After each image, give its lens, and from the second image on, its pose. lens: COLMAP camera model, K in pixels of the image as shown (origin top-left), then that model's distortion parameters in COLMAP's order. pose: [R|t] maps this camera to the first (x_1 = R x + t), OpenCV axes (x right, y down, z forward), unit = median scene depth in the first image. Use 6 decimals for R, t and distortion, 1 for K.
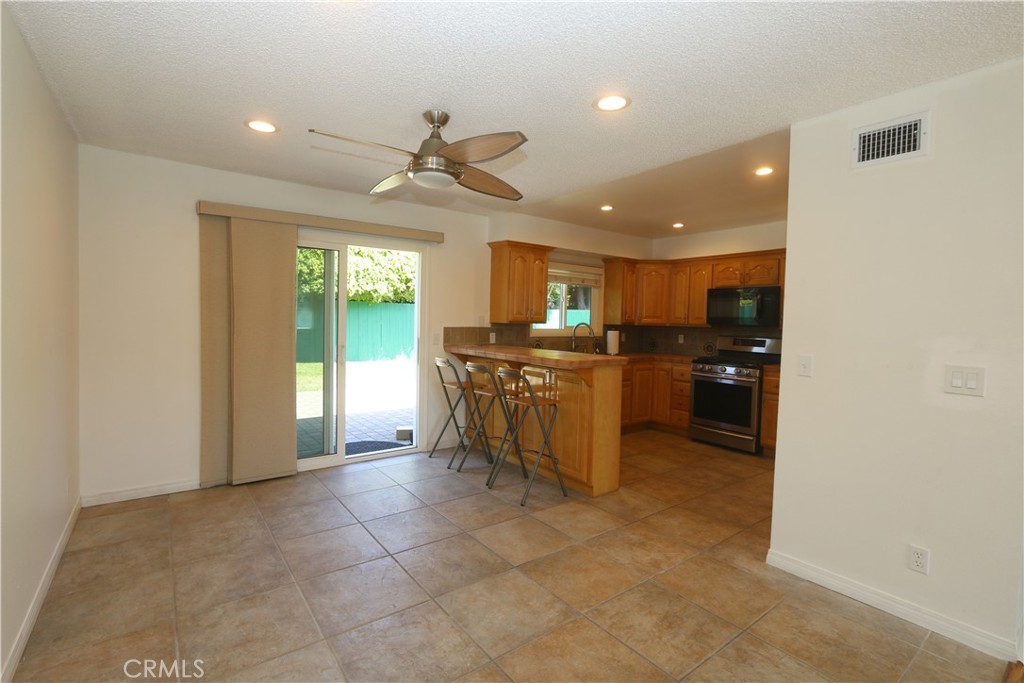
lens RADIAL K [[469.1, 0, 506.5], [0, 469.1, 335.1], [0, 0, 1]] dist [-0.014429, 0.001441]
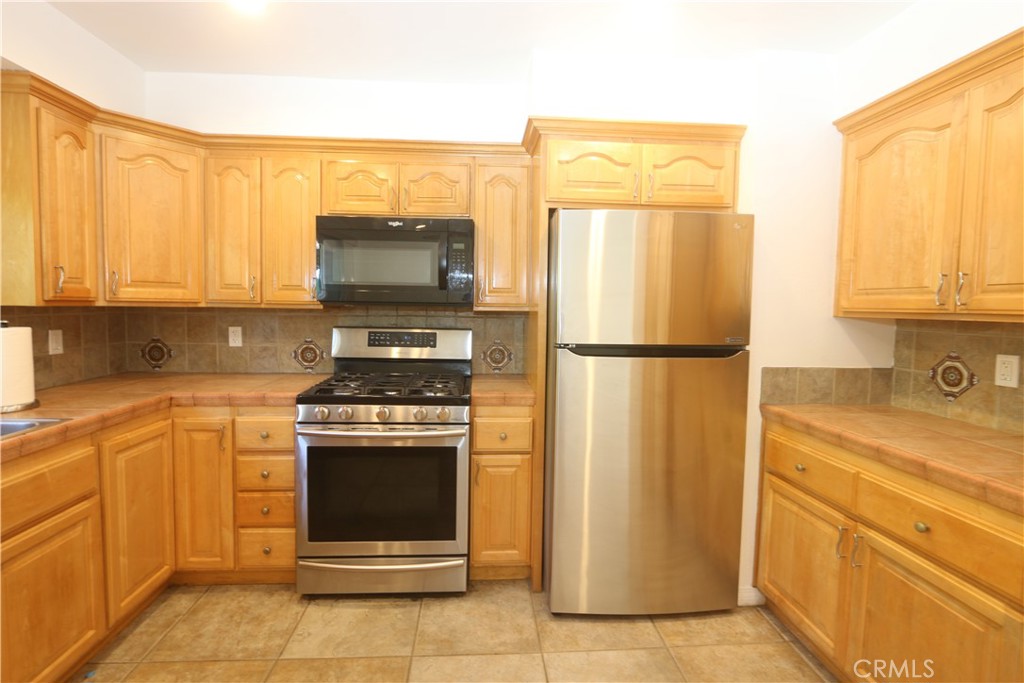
lens RADIAL K [[469.3, 0, 507.1], [0, 469.3, 331.8], [0, 0, 1]] dist [-0.014760, 0.000658]
pose [[0.543885, -0.061451, 0.836907, 0.197299], [0.025781, 0.998068, 0.056531, -0.018167], [-0.838764, -0.009170, 0.544419, 0.730776]]
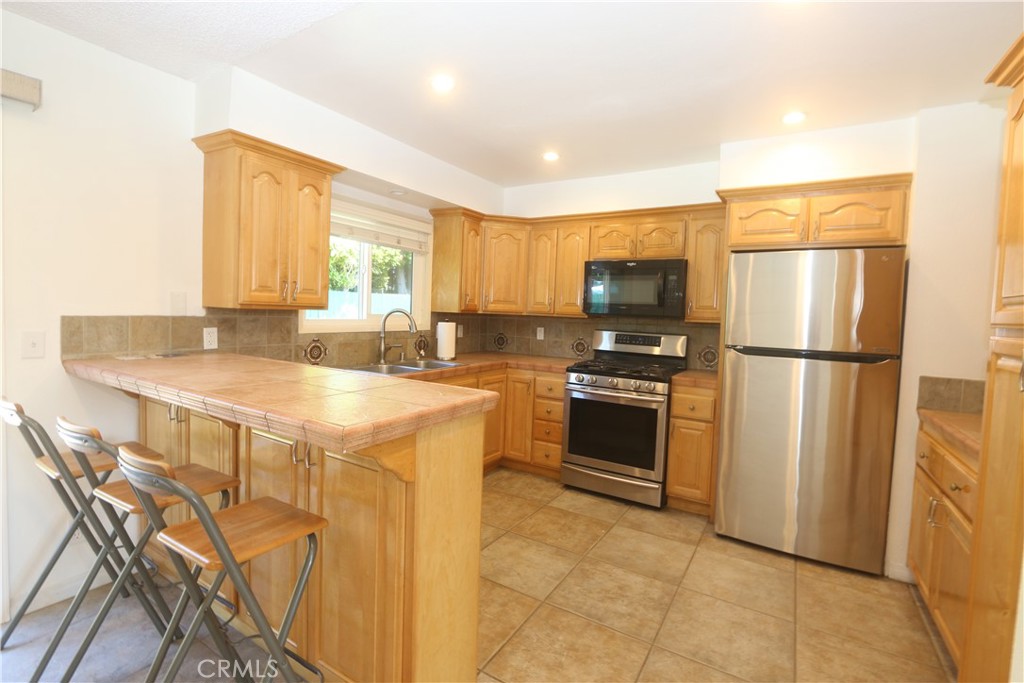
lens RADIAL K [[471.9, 0, 506.4], [0, 471.9, 333.8], [0, 0, 1]] dist [-0.014189, 0.000832]
pose [[0.931384, -0.007159, 0.363968, 0.085688], [-0.002377, 0.999666, 0.025745, -0.012567], [-0.364031, -0.024844, 0.931055, 0.463675]]
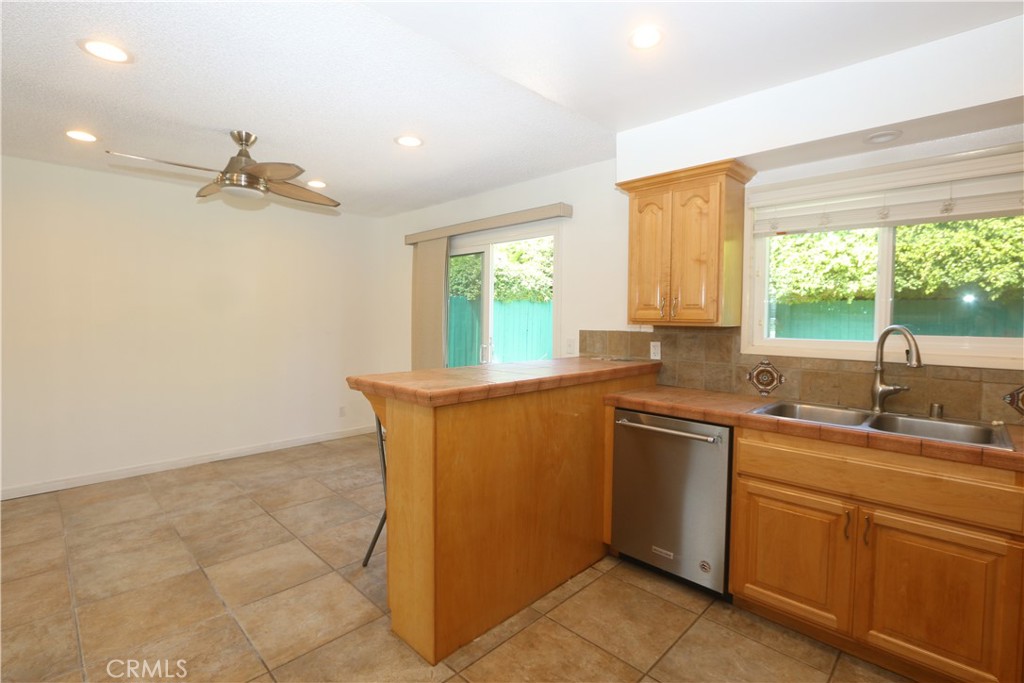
lens RADIAL K [[471.9, 0, 506.4], [0, 471.9, 333.8], [0, 0, 1]] dist [-0.014189, 0.000832]
pose [[0.150122, 0.015264, -0.988550, 0.565323], [-0.042965, 0.999037, 0.008901, -0.012722], [0.987733, 0.041137, 0.150633, 0.777490]]
